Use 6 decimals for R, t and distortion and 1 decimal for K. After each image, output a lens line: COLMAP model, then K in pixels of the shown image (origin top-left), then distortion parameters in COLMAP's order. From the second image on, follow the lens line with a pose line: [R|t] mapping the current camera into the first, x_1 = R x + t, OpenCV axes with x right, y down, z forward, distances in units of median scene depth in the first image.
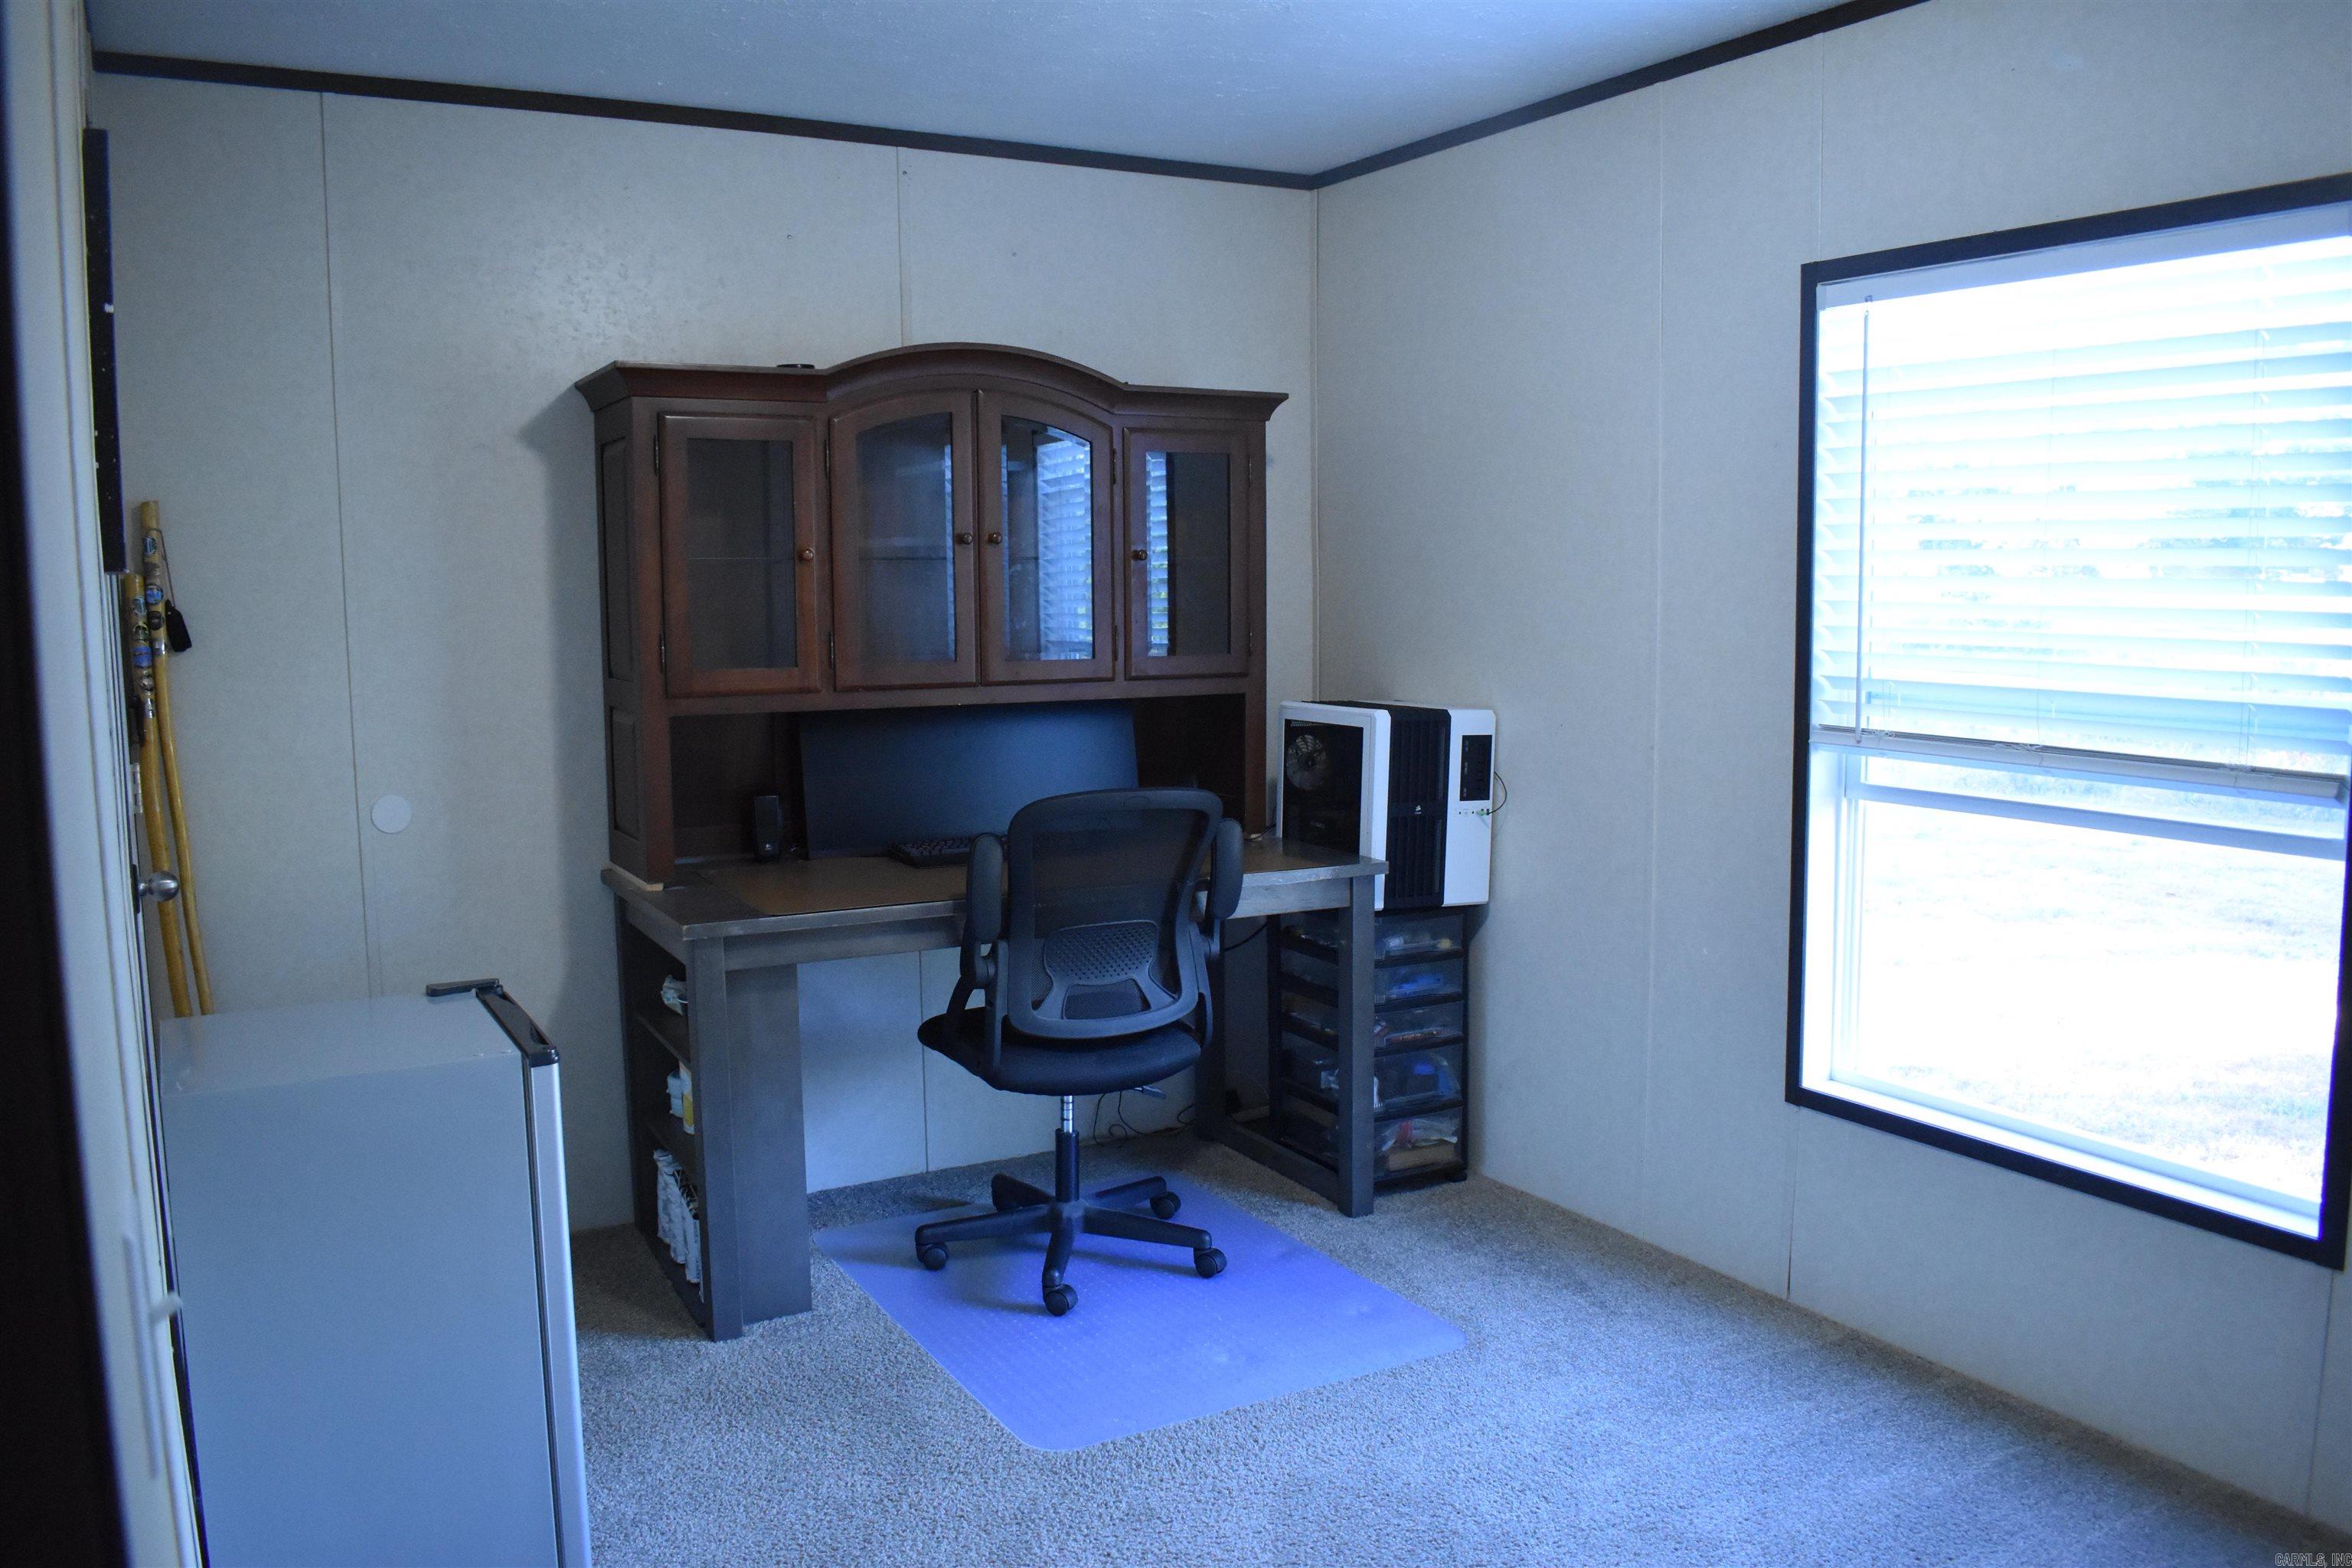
lens RADIAL K [[1871.3, 0, 1176.0], [0, 1871.3, 784.0], [0, 0, 1]] dist [-0.085418, 0.012502]
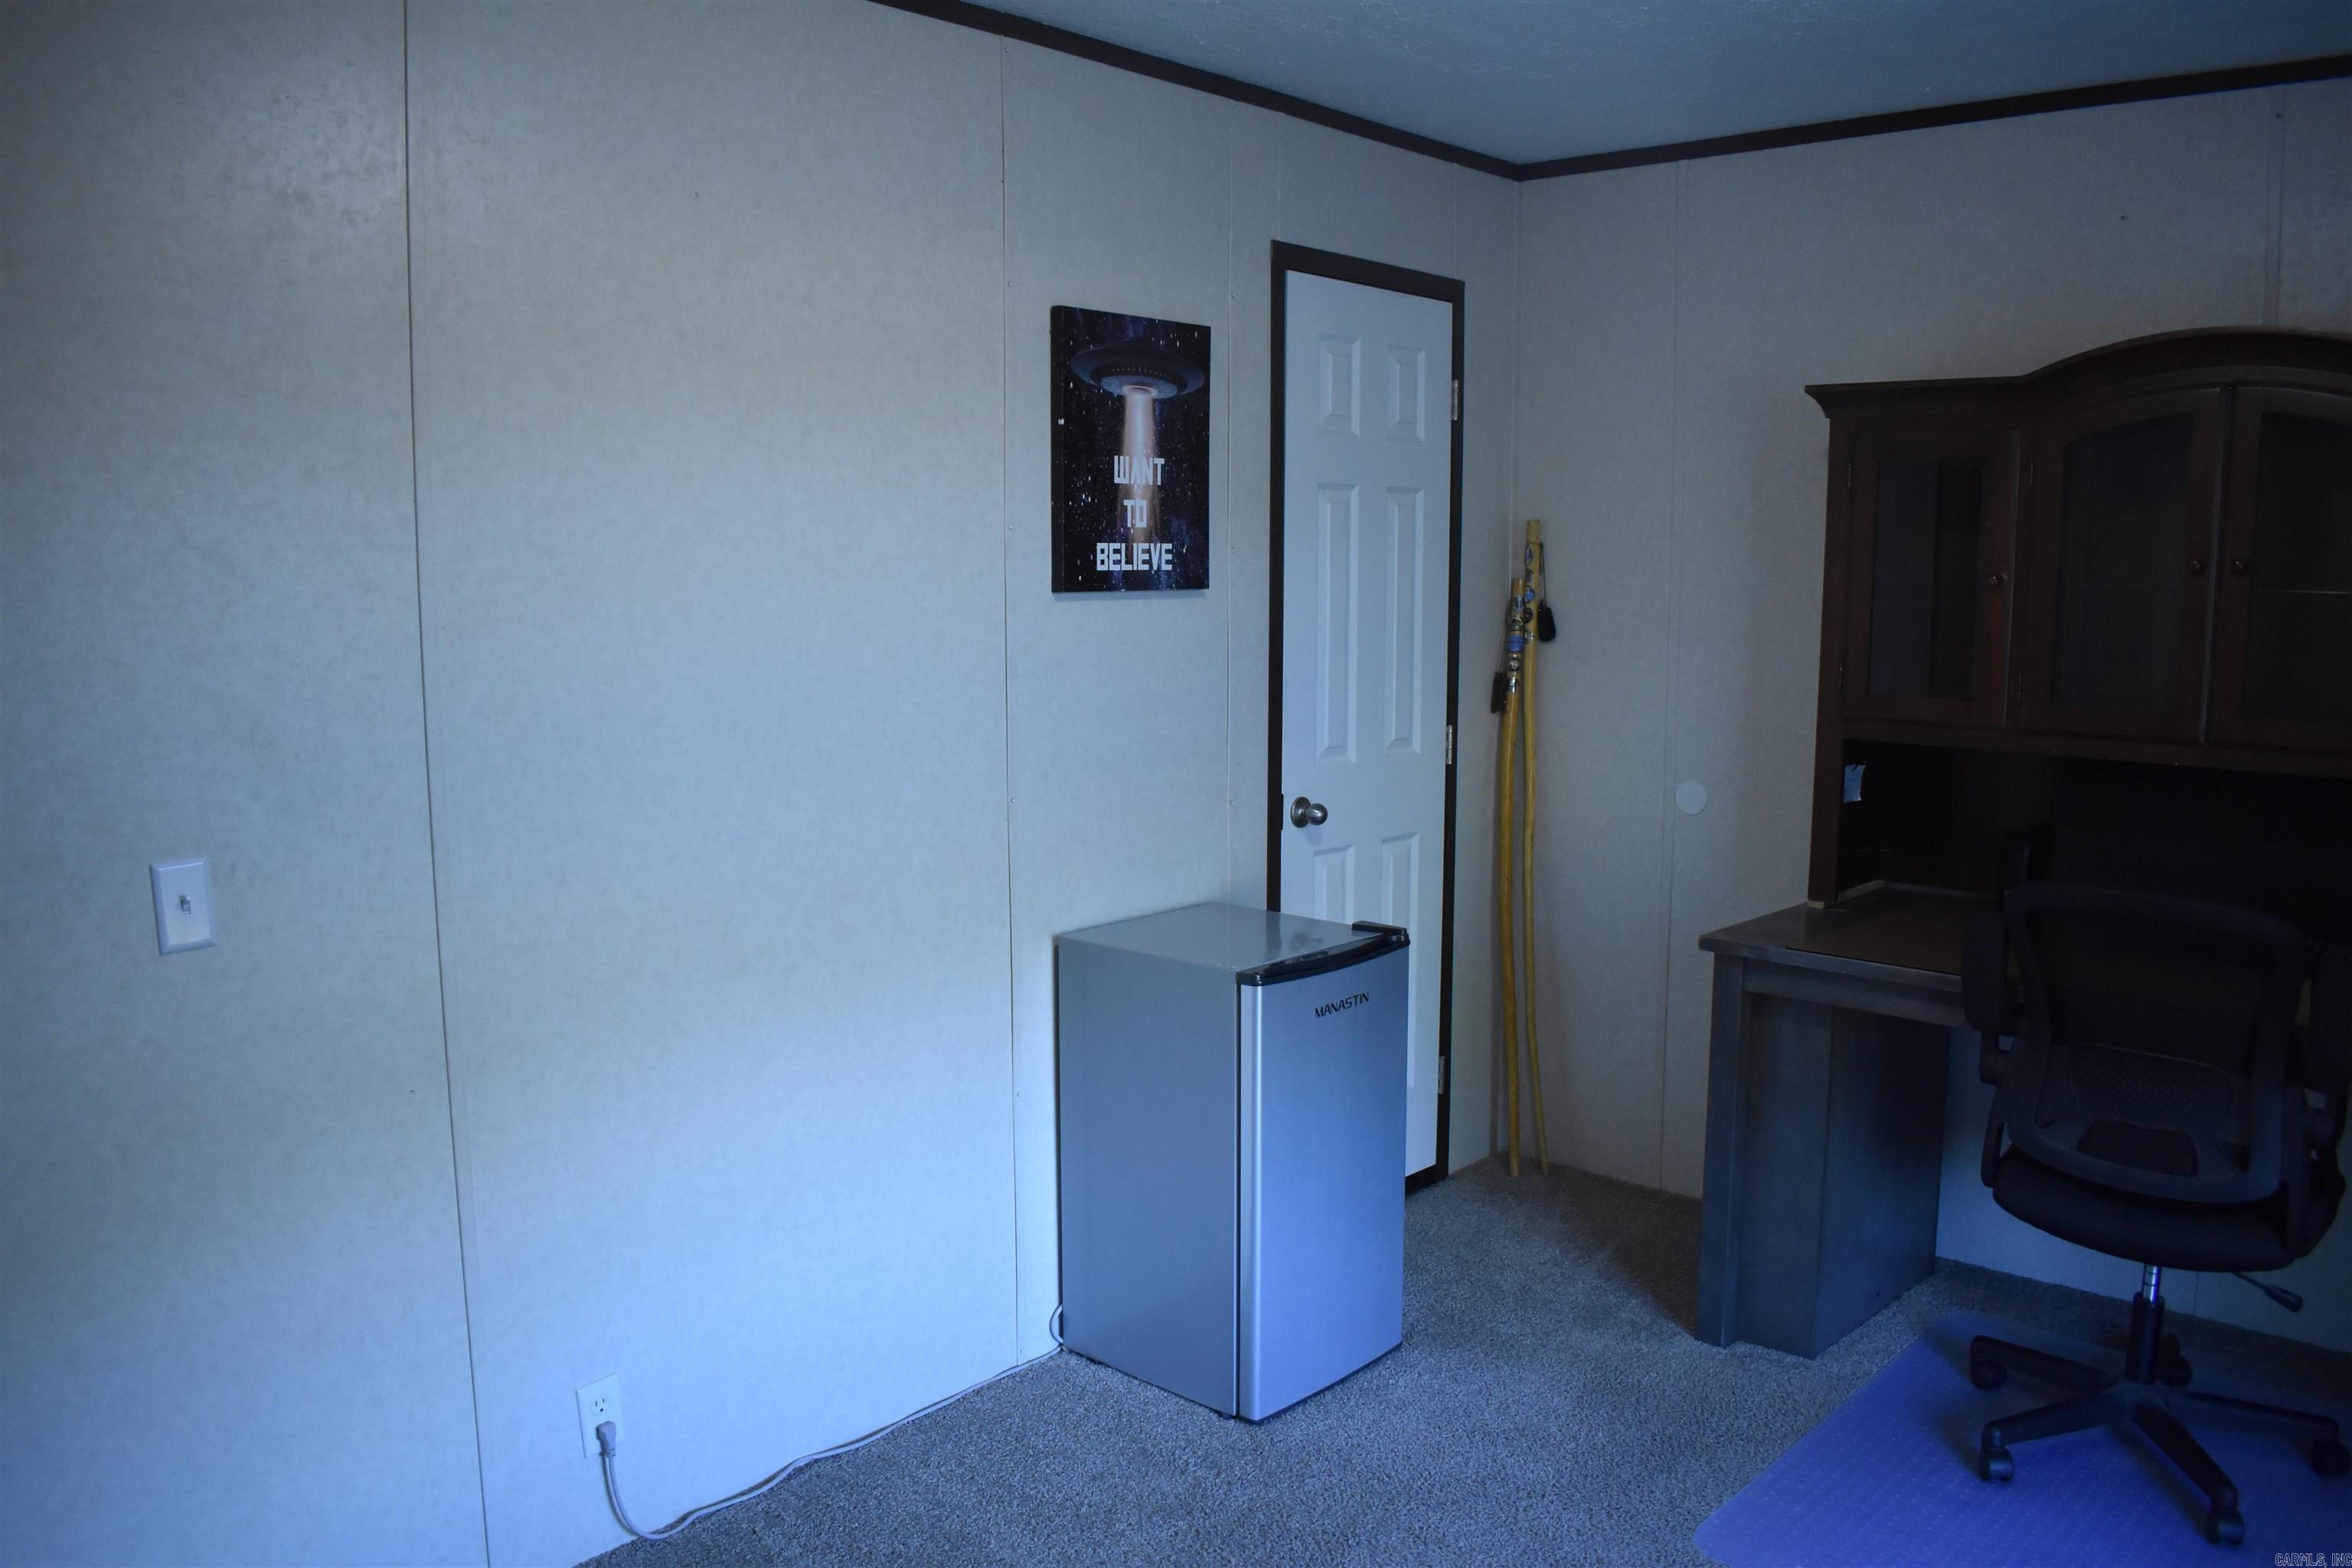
lens RADIAL K [[1834.3, 0, 1167.7], [0, 1834.3, 801.0], [0, 0, 1]] dist [-0.091780, 0.004254]
pose [[0.338370, 0.132217, -0.931678, 0.535614], [-0.120463, 0.988020, 0.096463, -0.054833], [0.933271, 0.079593, 0.350244, 0.341135]]
